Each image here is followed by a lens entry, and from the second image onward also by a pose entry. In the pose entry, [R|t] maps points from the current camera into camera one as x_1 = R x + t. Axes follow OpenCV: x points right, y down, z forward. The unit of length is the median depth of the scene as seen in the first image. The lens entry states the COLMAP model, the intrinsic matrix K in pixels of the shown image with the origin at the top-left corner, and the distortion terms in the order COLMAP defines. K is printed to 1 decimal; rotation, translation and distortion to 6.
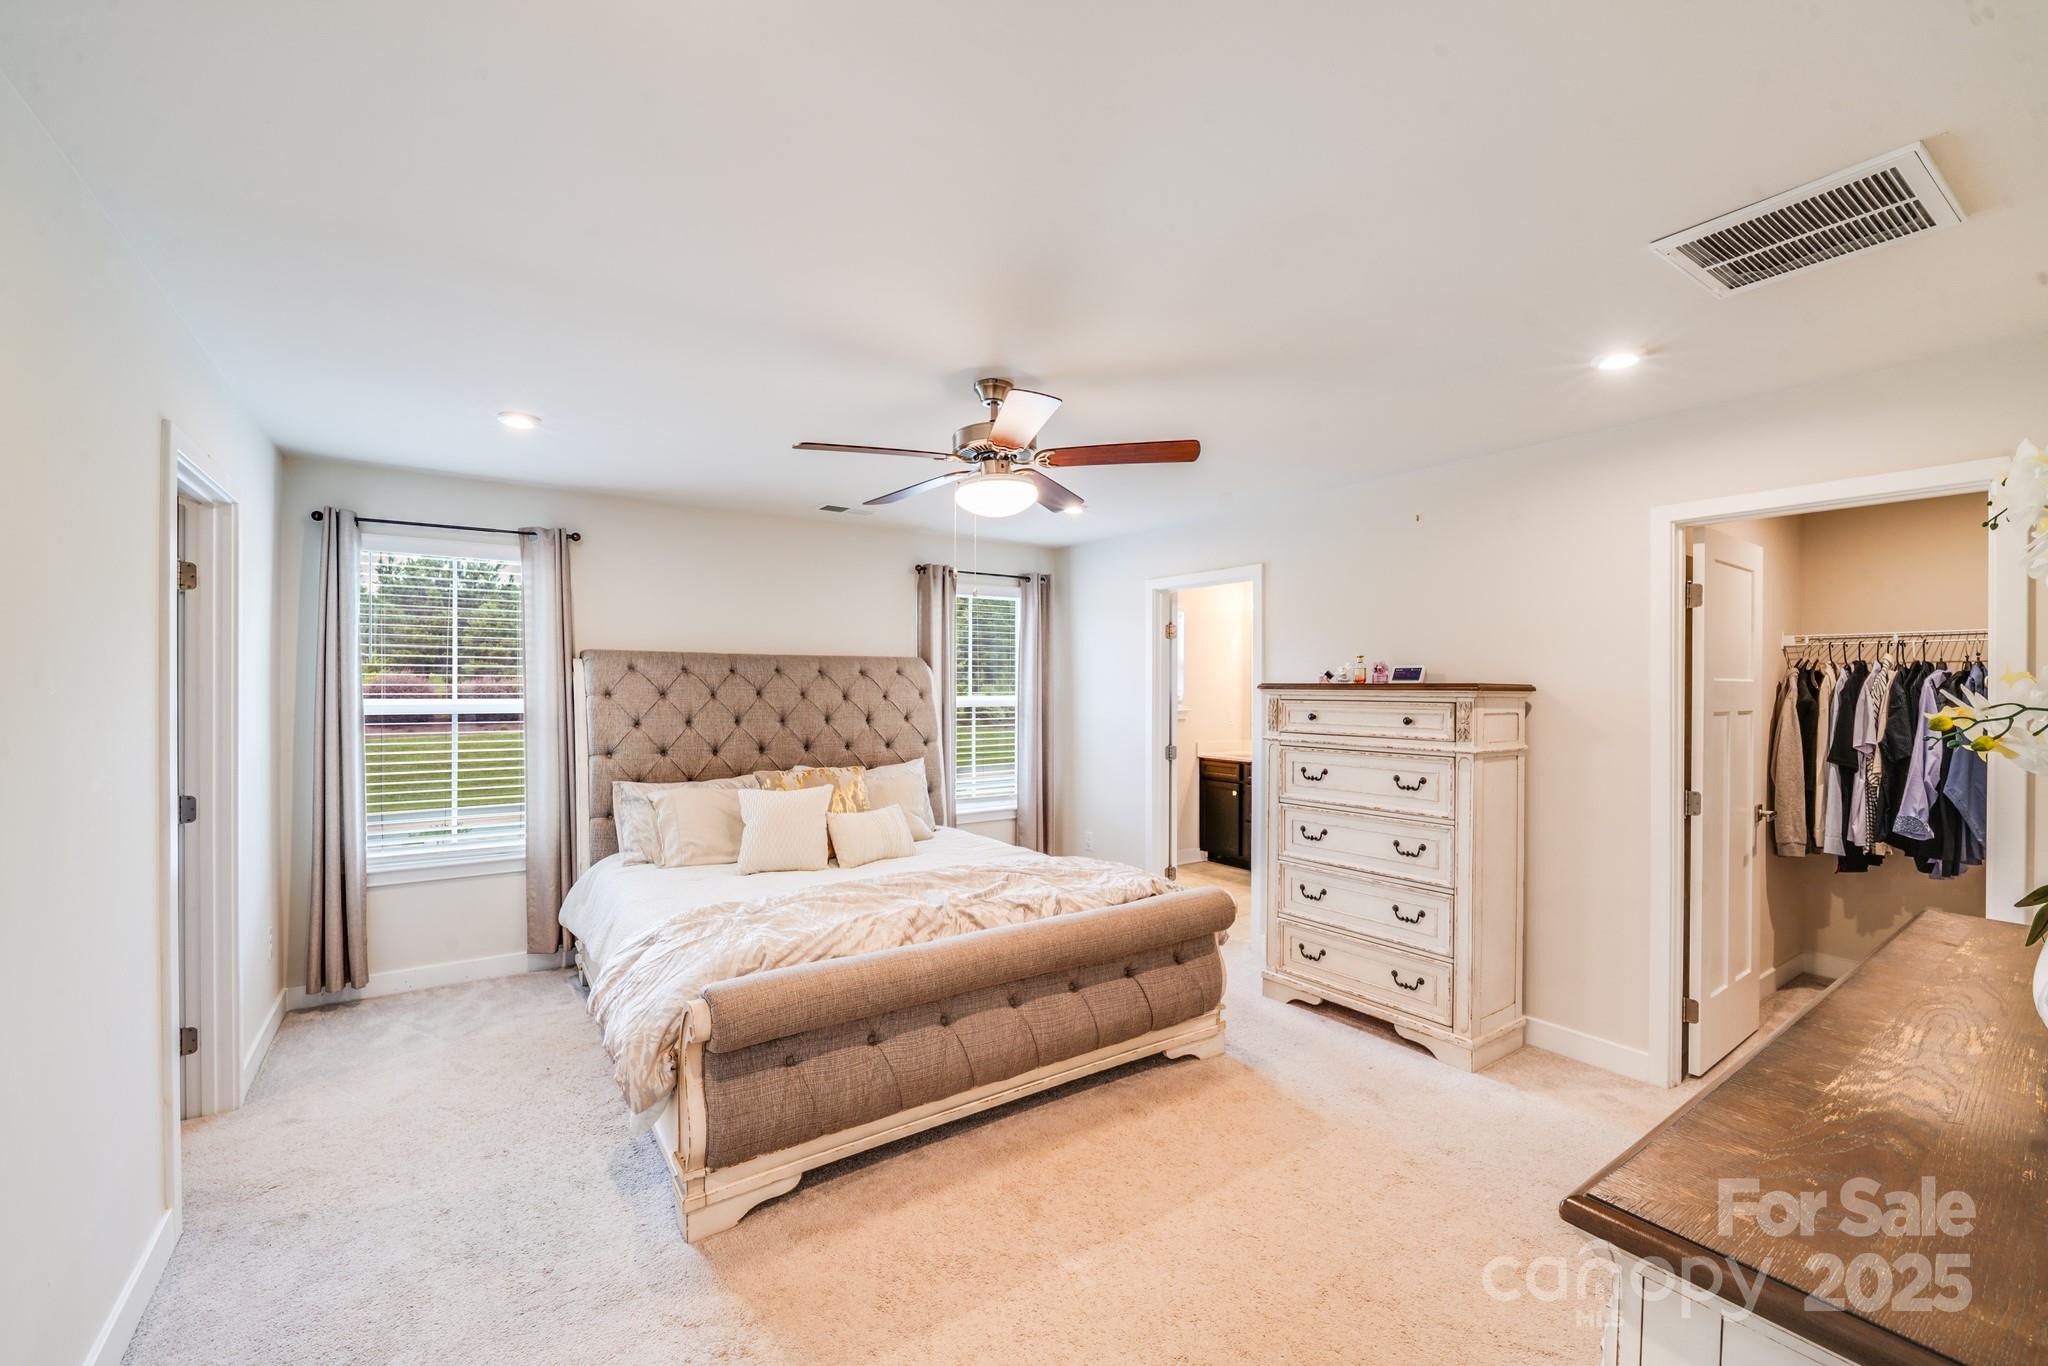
lens RADIAL K [[823.7, 0, 1025.2], [0, 823.7, 690.2], [0, 0, 1]] dist [-0.000914, -0.000243]
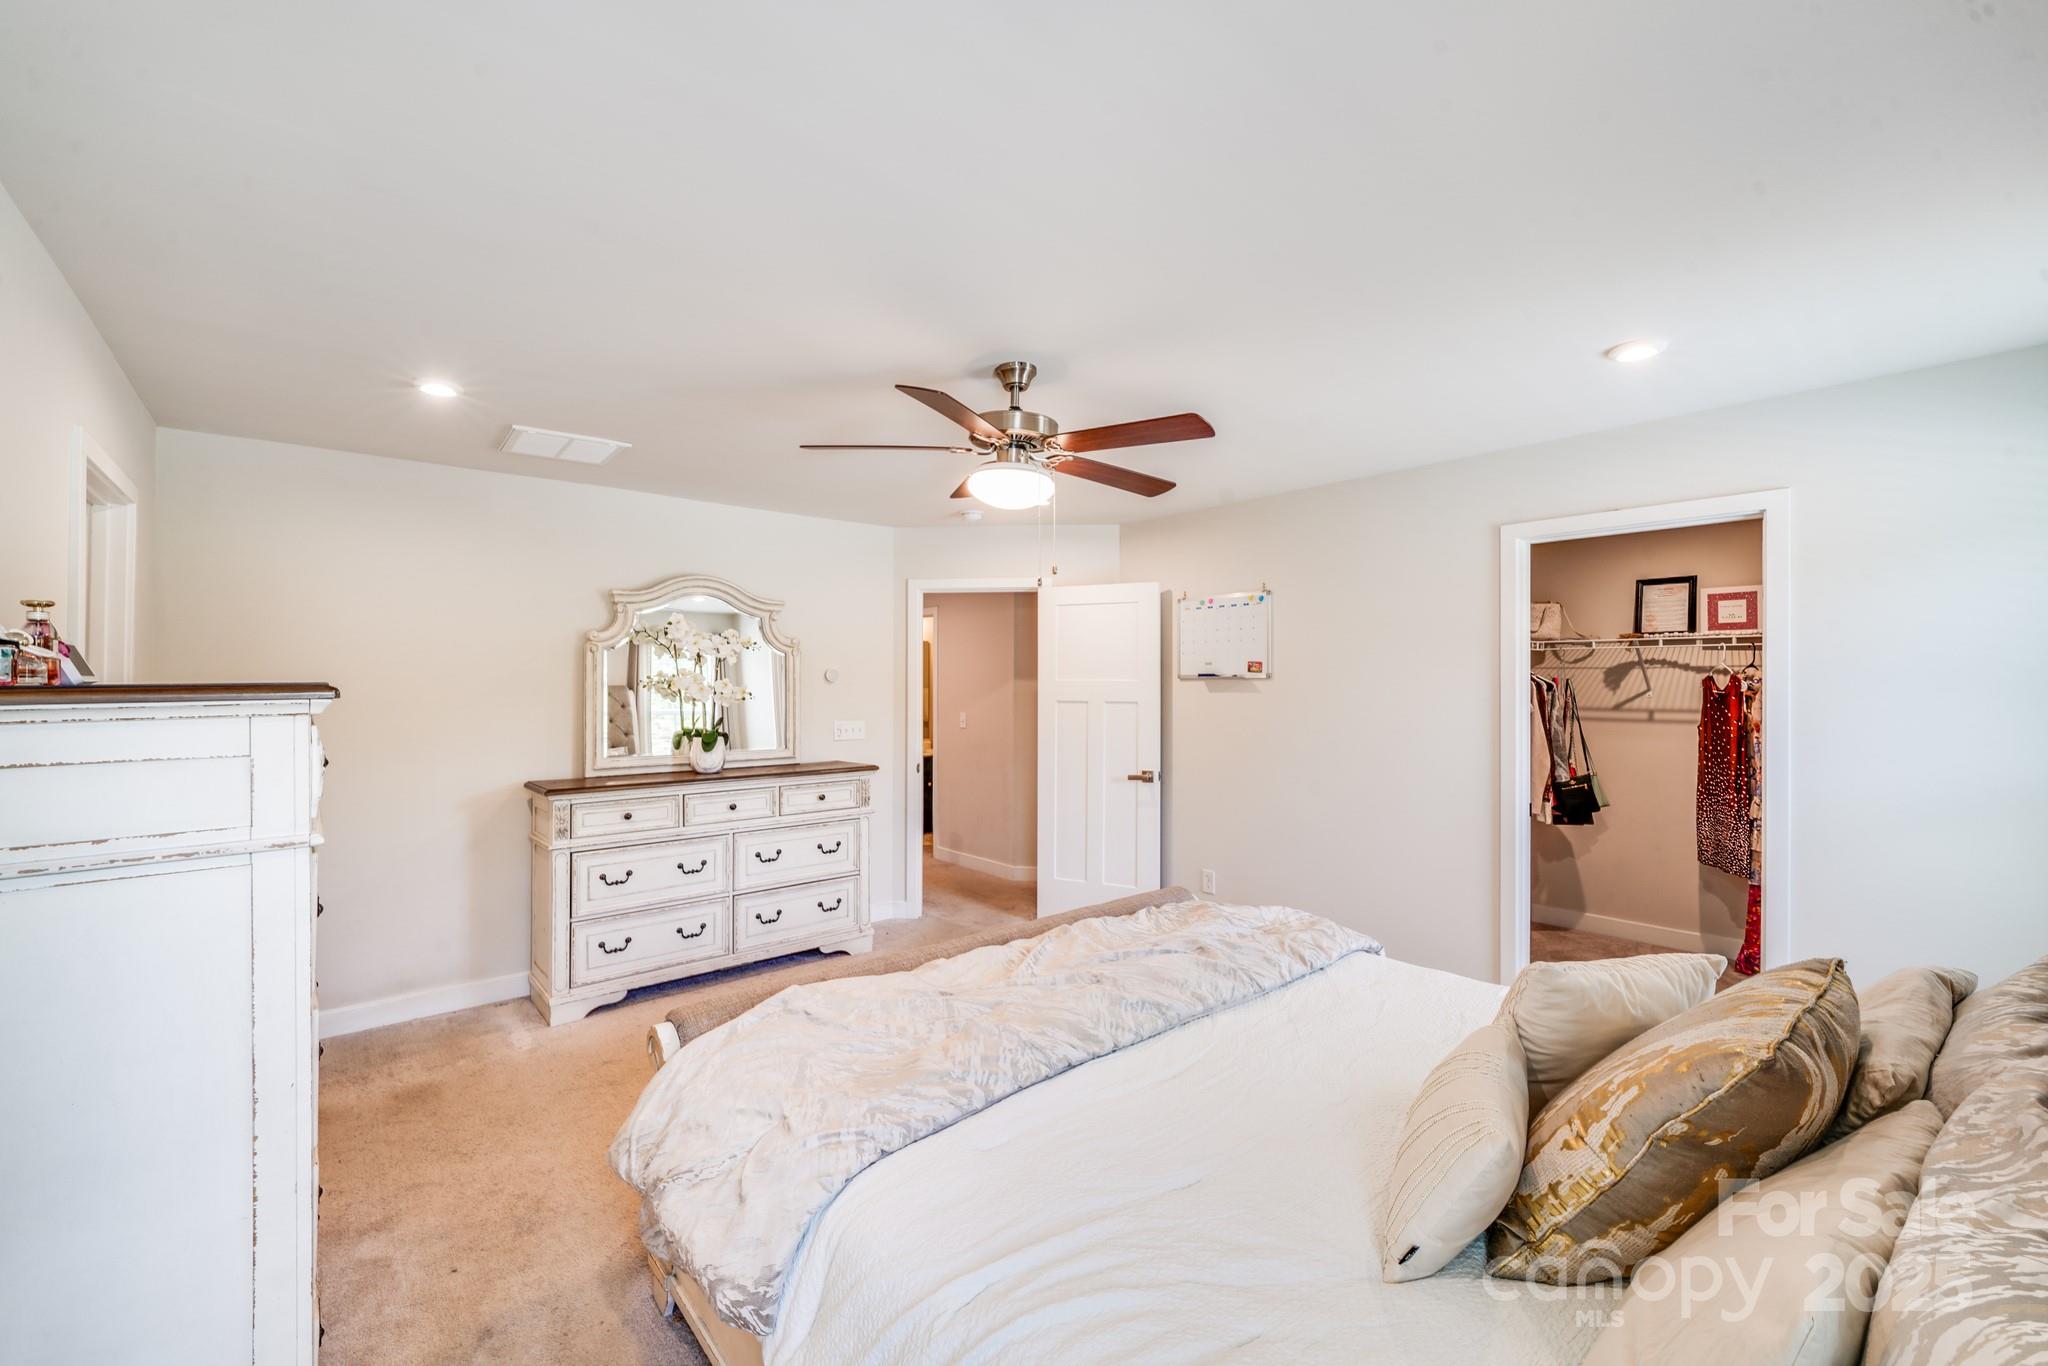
lens RADIAL K [[835.6, 0, 1023.6], [0, 835.6, 675.7], [0, 0, 1]] dist [-0.010242, -0.000341]
pose [[-0.995245, -0.003392, -0.097346, 0.027140], [-0.002849, 0.999980, -0.005716, -0.009163], [0.097363, -0.005411, -0.995234, 1.362576]]
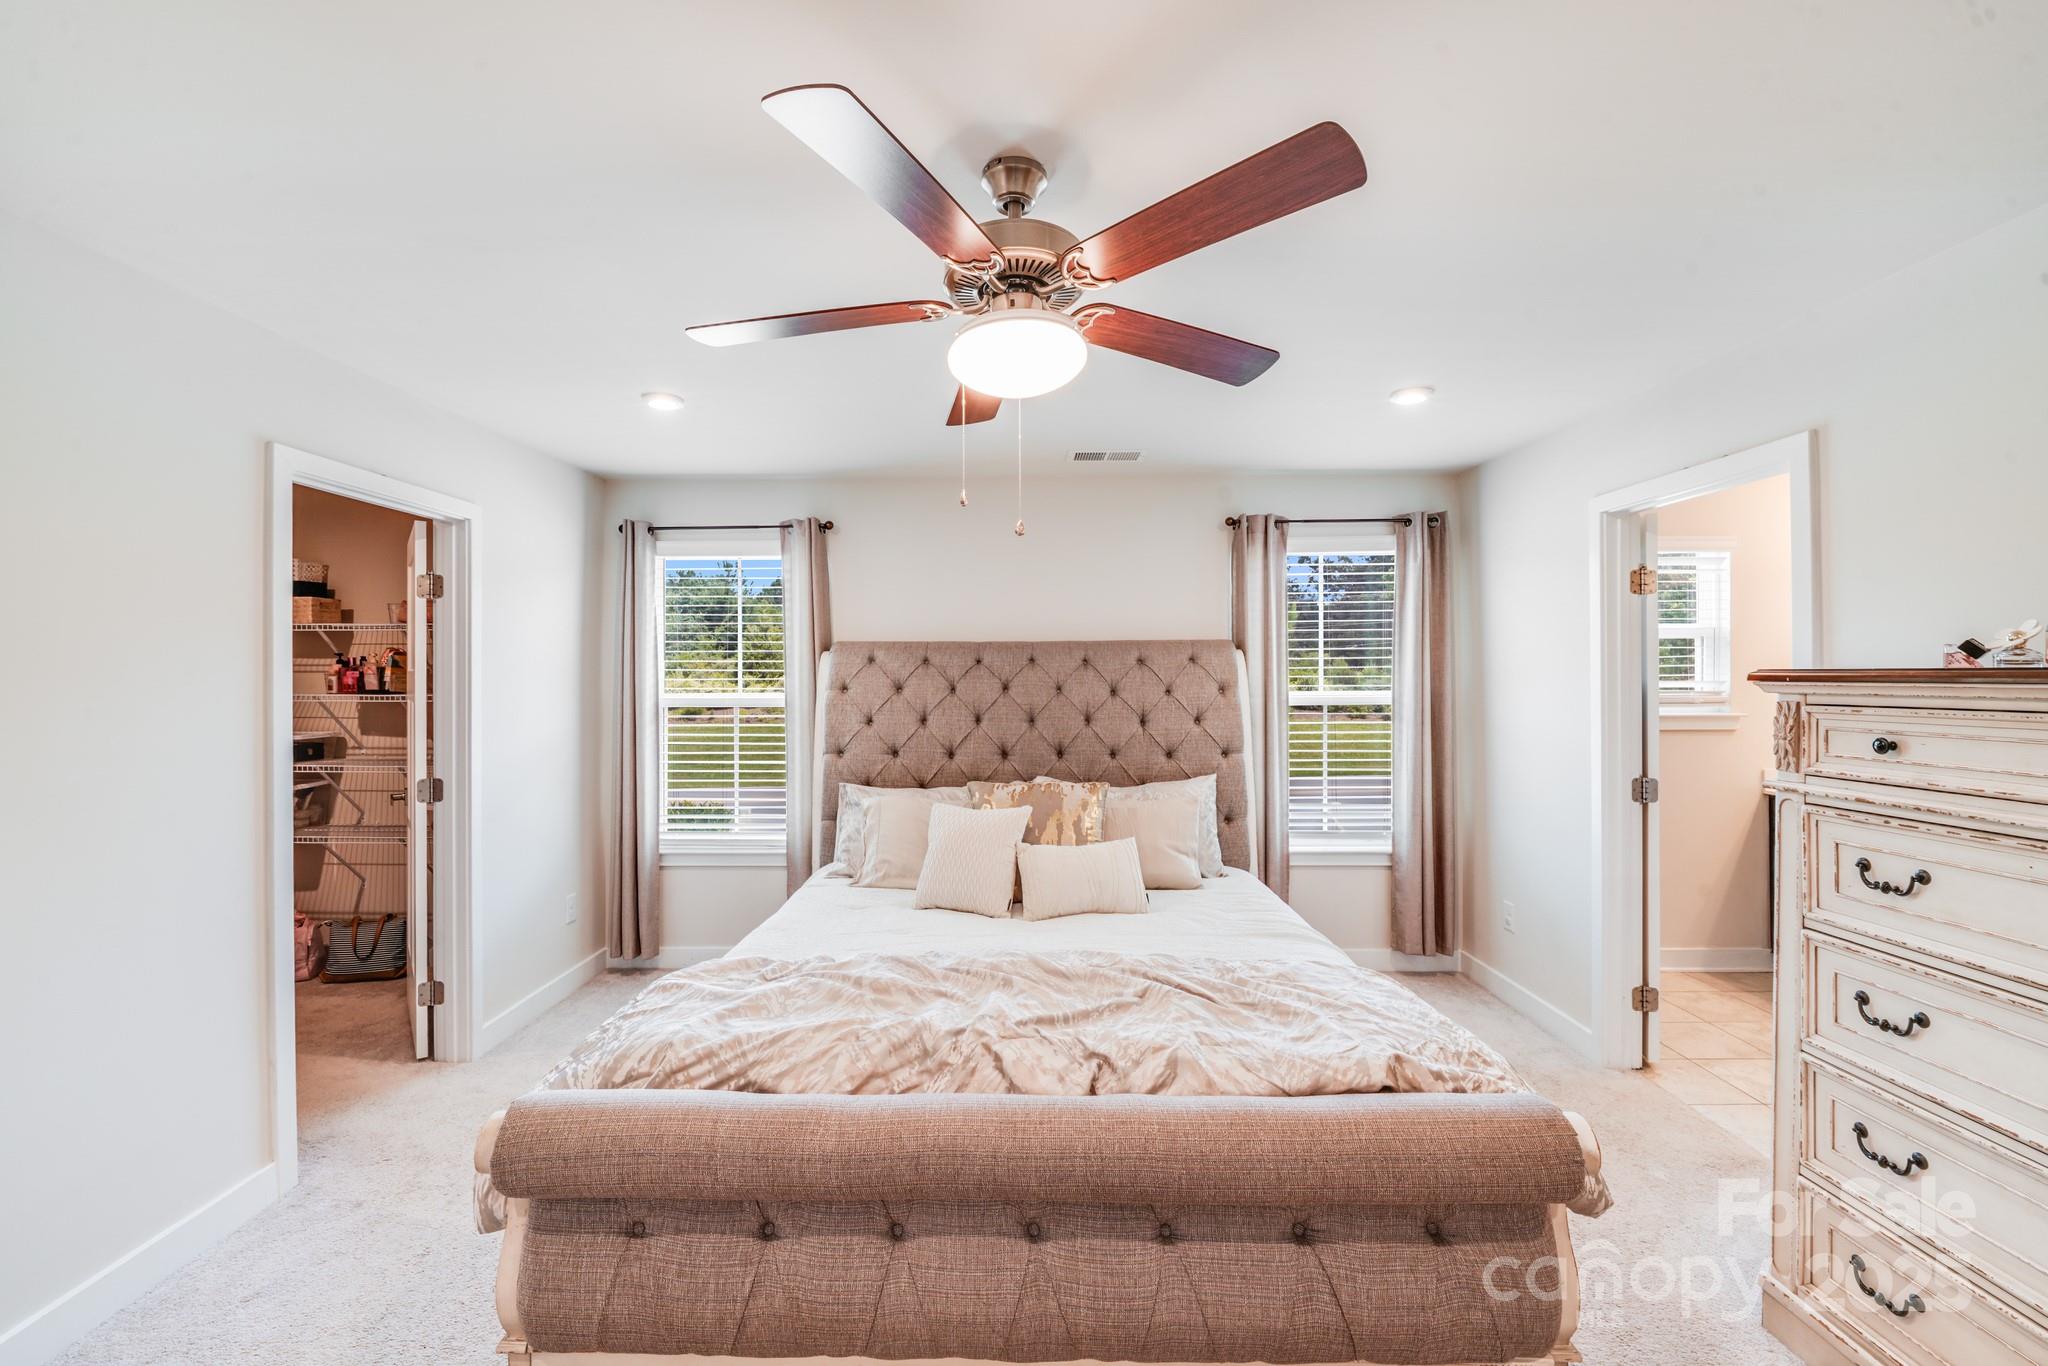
lens RADIAL K [[835.6, 0, 1023.6], [0, 835.6, 675.7], [0, 0, 1]] dist [-0.010242, -0.000341]
pose [[0.812354, -0.006505, -0.583128, 0.220280], [0.003001, 0.999971, -0.006974, -0.002638], [0.583156, 0.003916, 0.812351, 0.361586]]
